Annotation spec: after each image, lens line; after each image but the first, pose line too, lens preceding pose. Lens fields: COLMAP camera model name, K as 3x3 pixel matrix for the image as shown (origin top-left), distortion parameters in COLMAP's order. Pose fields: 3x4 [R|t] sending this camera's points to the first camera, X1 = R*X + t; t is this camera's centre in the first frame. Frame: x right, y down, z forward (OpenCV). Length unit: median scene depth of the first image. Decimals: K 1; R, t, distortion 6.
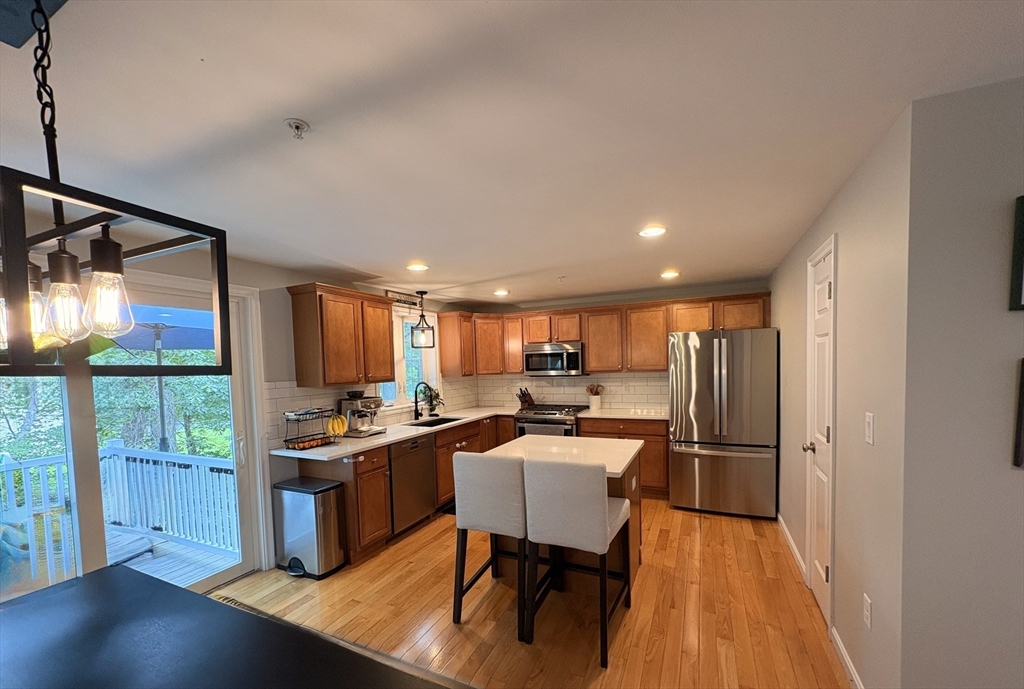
lens RADIAL K [[403.3, 0, 514.6], [0, 403.3, 385.2], [0, 0, 1]] dist [-0.002298, -0.000038]
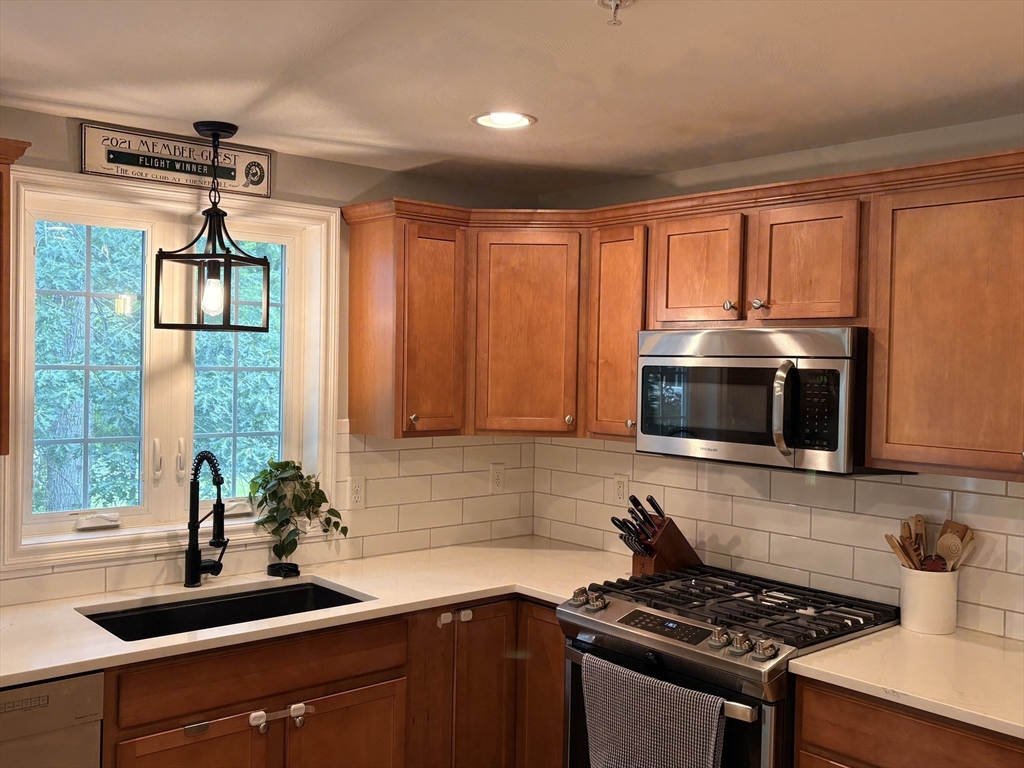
lens RADIAL K [[1001.9, 0, 516.1], [0, 1001.9, 383.9], [0, 0, 1]] dist [0.035142, 0.000000]
pose [[0.914380, 0.054625, -0.401154, 0.226453], [-0.066240, 0.997689, -0.015132, -0.055919], [0.399401, 0.040408, 0.915885, 0.434072]]
